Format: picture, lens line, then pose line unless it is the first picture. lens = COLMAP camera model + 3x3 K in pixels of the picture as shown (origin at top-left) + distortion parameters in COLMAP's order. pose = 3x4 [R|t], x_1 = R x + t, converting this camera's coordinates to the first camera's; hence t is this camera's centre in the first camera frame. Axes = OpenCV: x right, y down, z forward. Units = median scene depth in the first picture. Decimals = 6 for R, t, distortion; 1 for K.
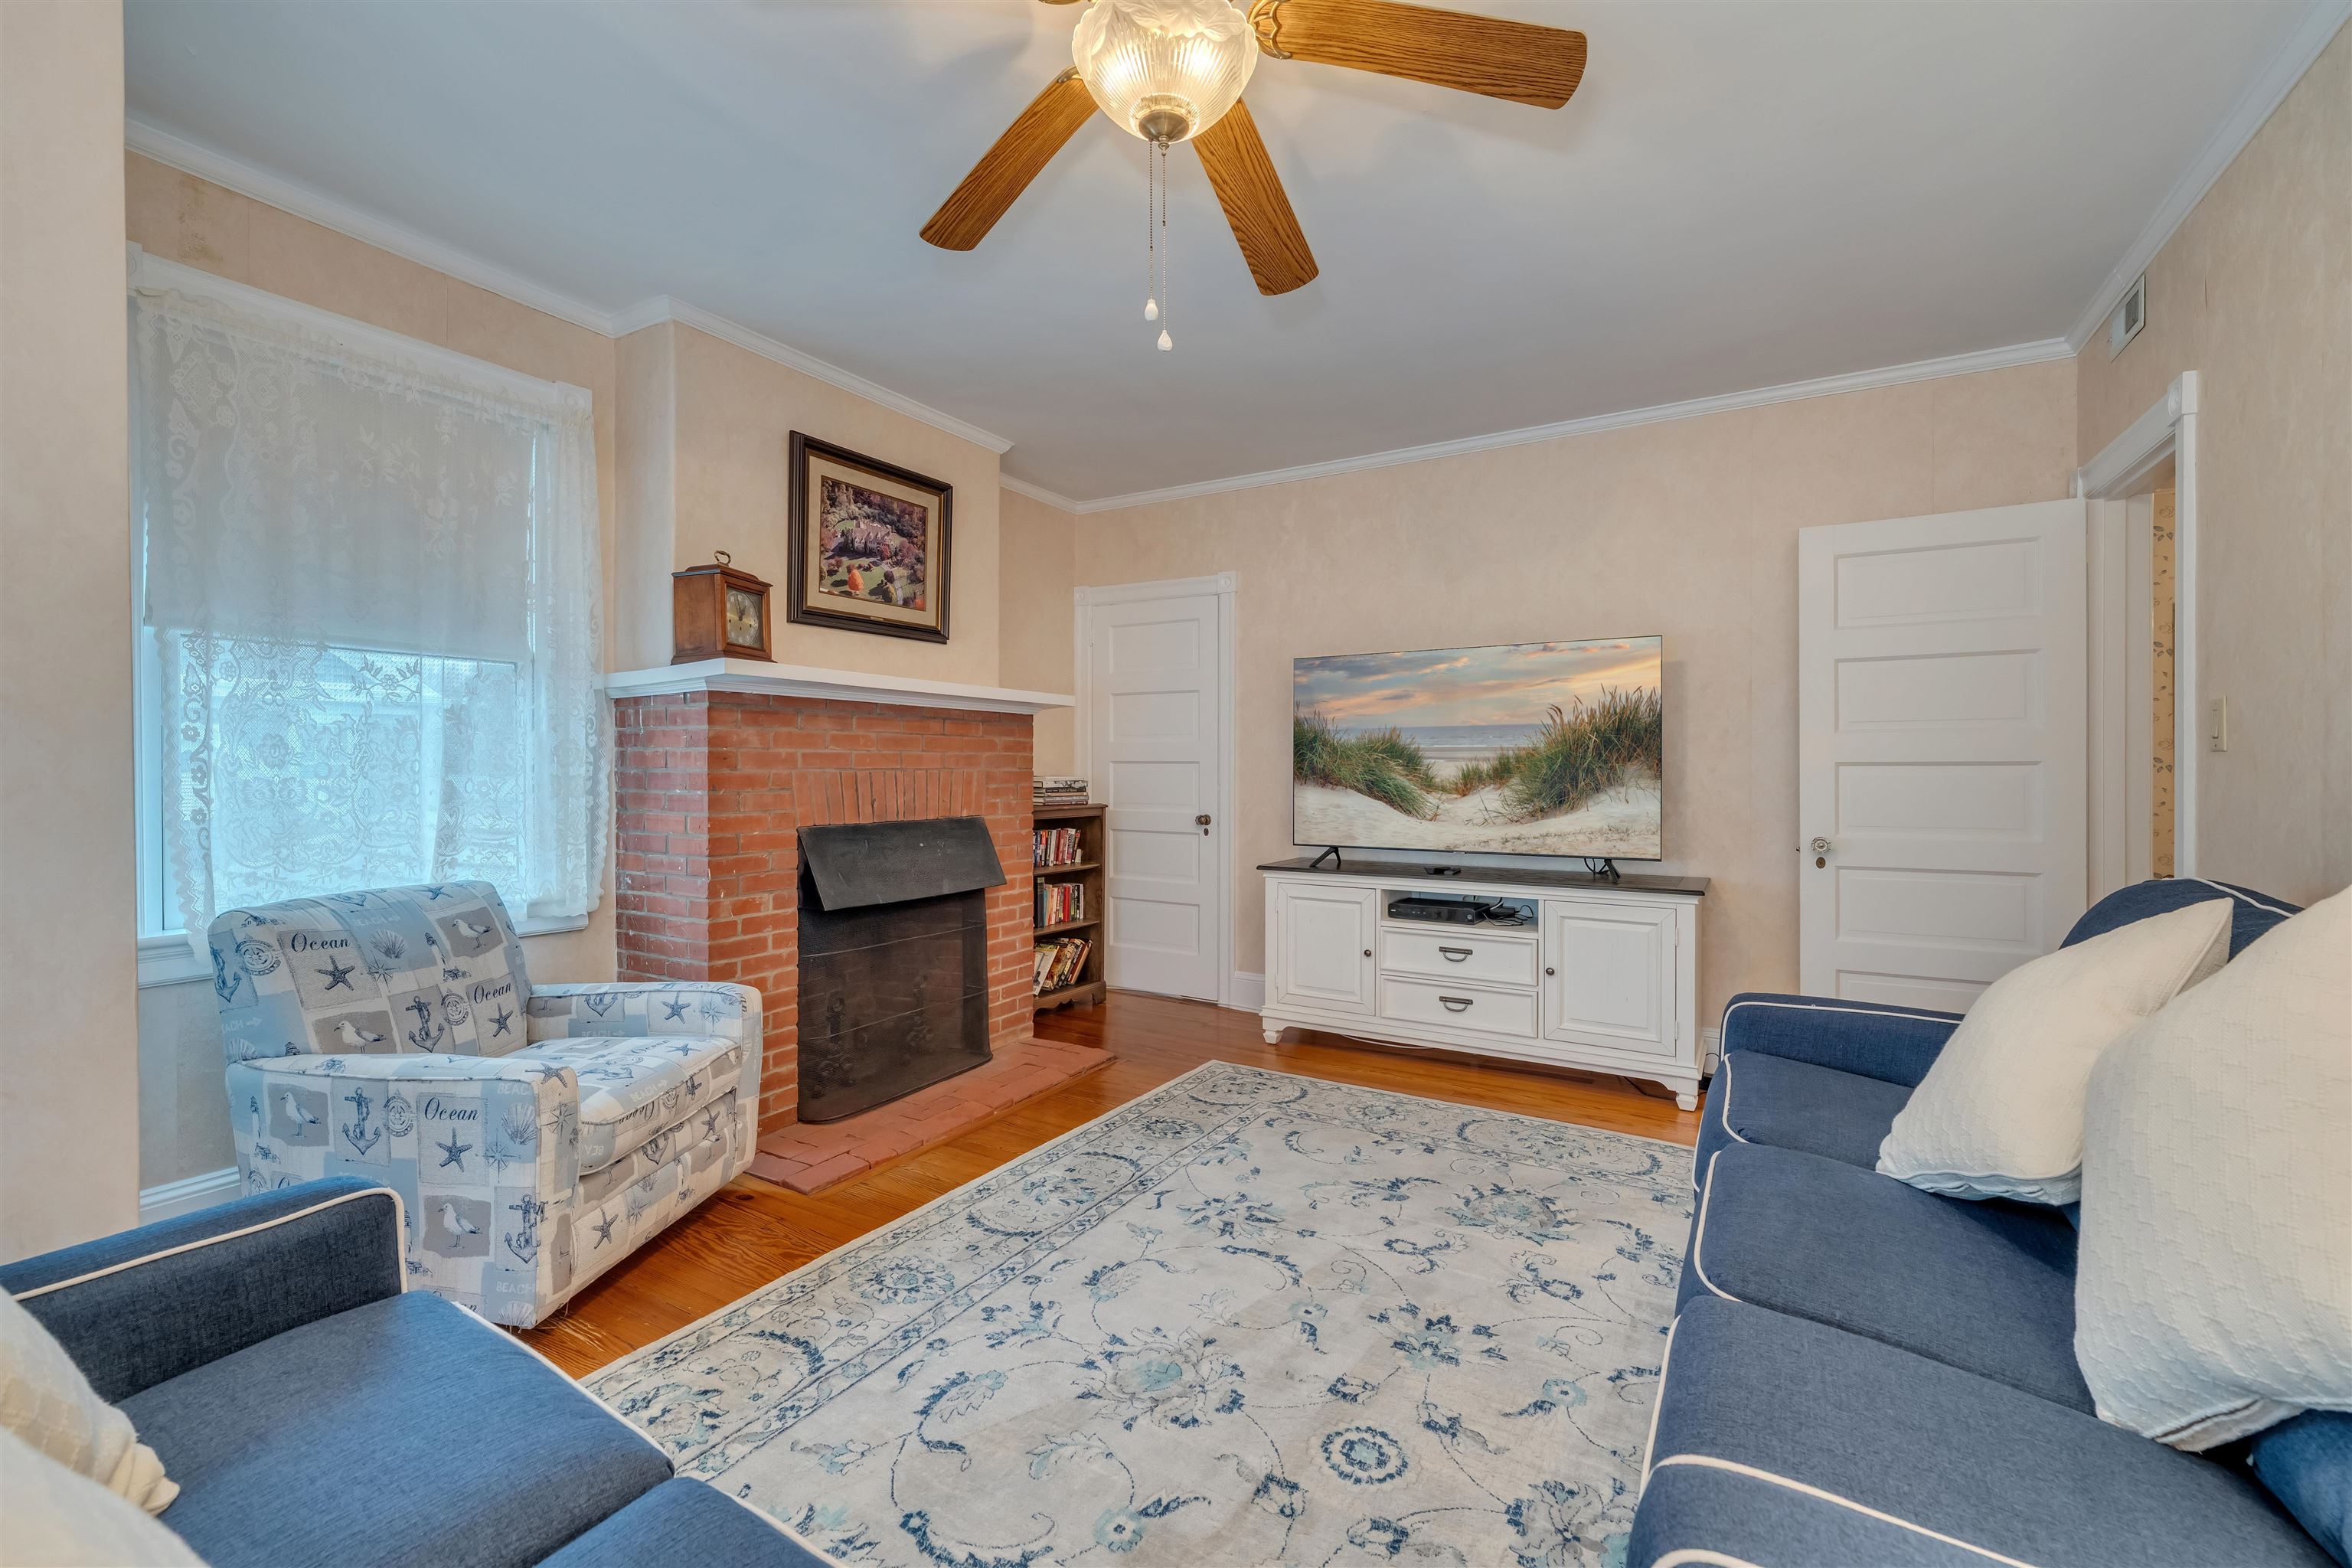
lens RADIAL K [[984.2, 0, 1174.2], [0, 984.2, 777.8], [0, 0, 1]] dist [-0.000011, 0.000001]
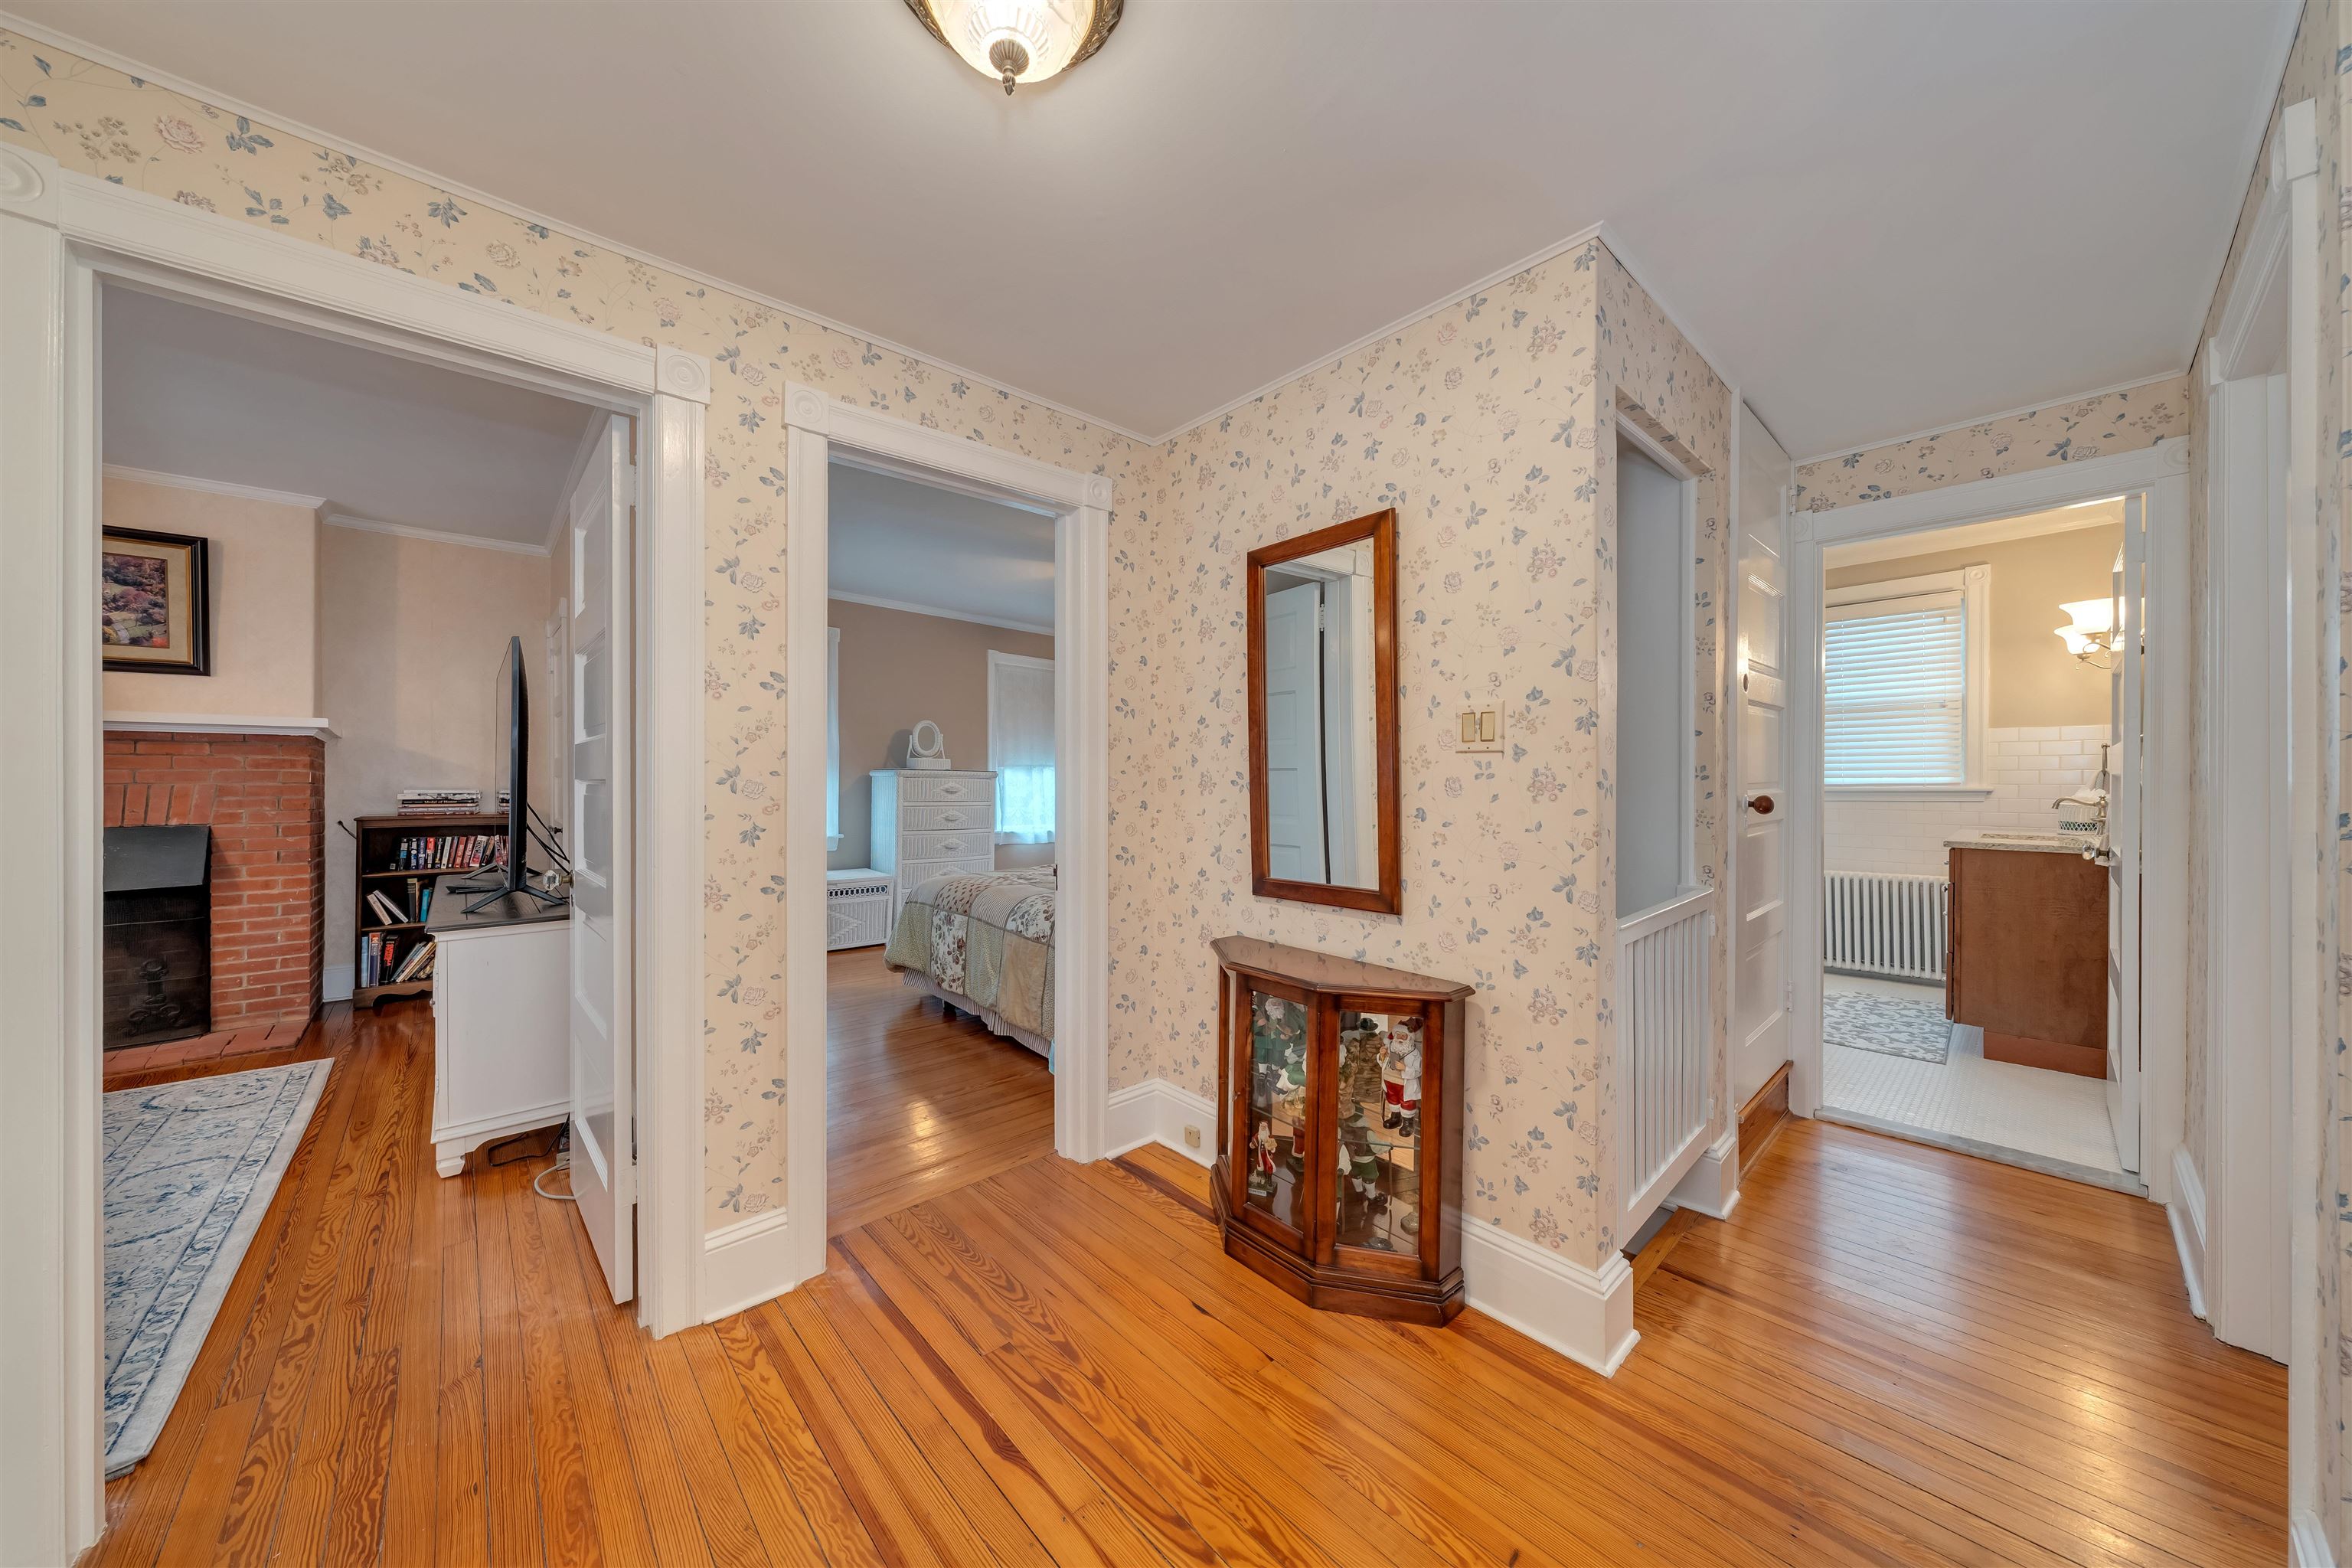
lens RADIAL K [[797.2, 0, 1173.6], [0, 797.2, 778.4], [0, 0, 1]] dist [-0.000947, 0.000004]
pose [[0.960188, -0.002124, -0.279348, 1.143262], [-0.000968, 0.999940, -0.010929, -0.006038], [0.279354, 0.010764, 0.960128, 0.425460]]
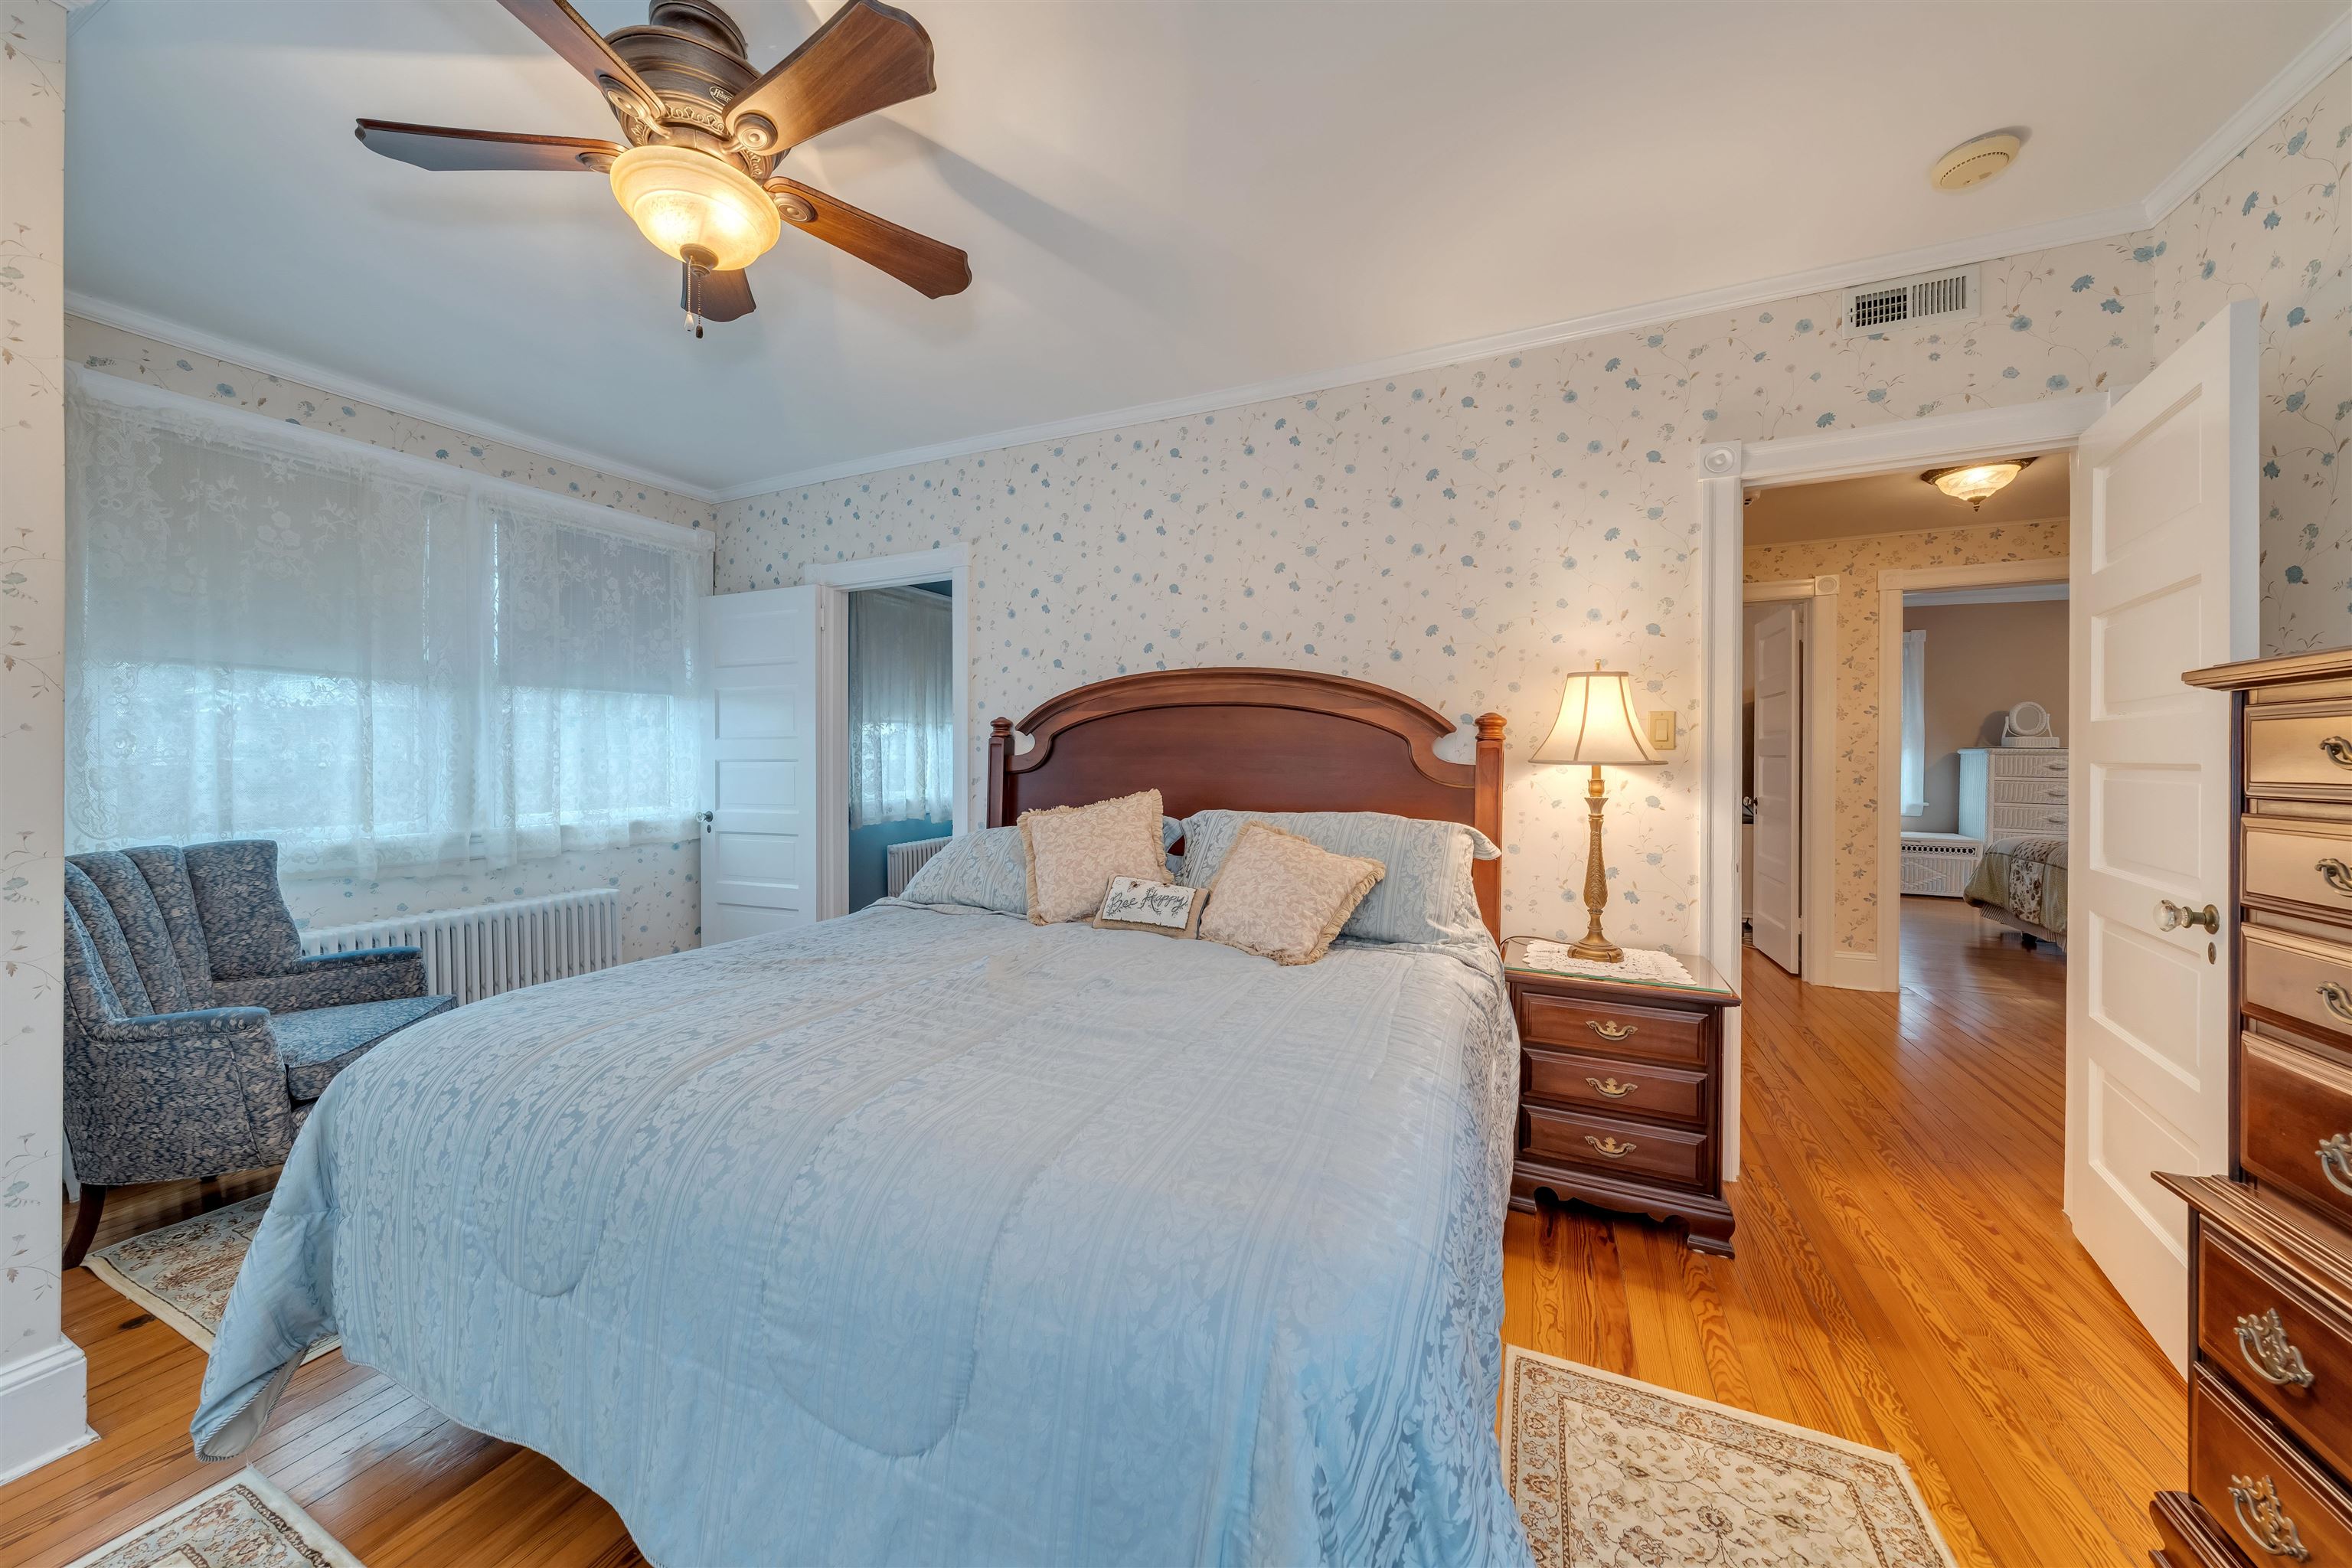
lens RADIAL K [[797.2, 0, 1171.9], [0, 797.2, 770.1], [0, 0, 1]] dist [-0.000947, 0.000004]
pose [[0.120248, 0.008075, -0.992711, 2.759382], [-0.006863, 0.999950, 0.007303, 0.034847], [0.992720, 0.005935, 0.120297, -1.422042]]
